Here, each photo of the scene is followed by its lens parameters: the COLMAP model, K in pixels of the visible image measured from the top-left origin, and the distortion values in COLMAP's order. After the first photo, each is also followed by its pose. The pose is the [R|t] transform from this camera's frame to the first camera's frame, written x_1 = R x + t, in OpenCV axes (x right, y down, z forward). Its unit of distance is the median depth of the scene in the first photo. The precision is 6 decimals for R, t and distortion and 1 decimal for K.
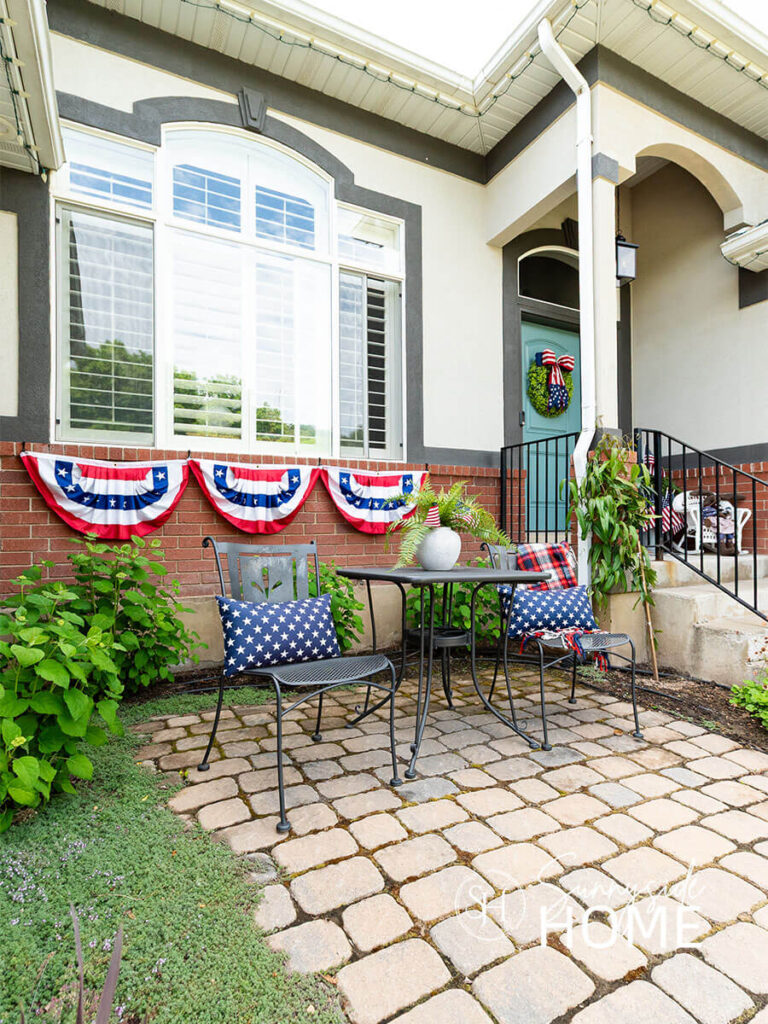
lens RADIAL K [[531.9, 0, 384.0], [0, 531.9, 512.0], [0, 0, 1]] dist [-0.000160, -0.000052]
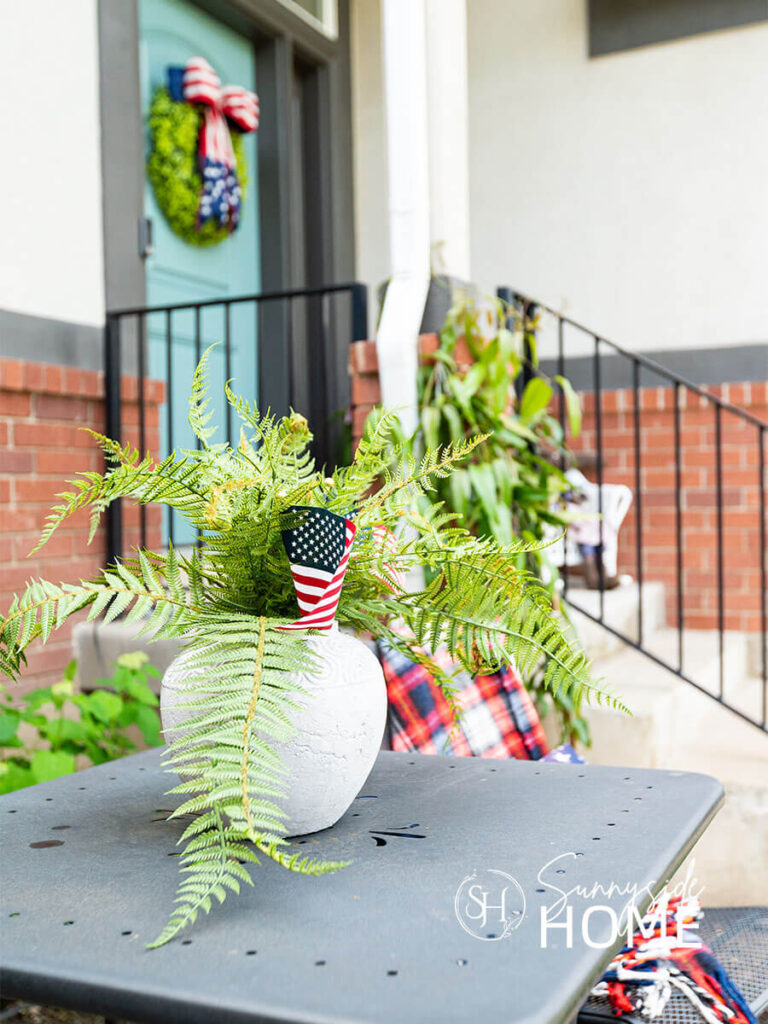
lens RADIAL K [[1114.1, 0, 384.0], [0, 1114.1, 512.0], [0, 0, 1]] dist [0.001738, 0.010758]
pose [[0.806850, -0.018333, 0.590471, -0.062365], [0.000408, 0.999535, 0.030476, -0.013736], [-0.590756, -0.024349, 0.806483, 0.310202]]
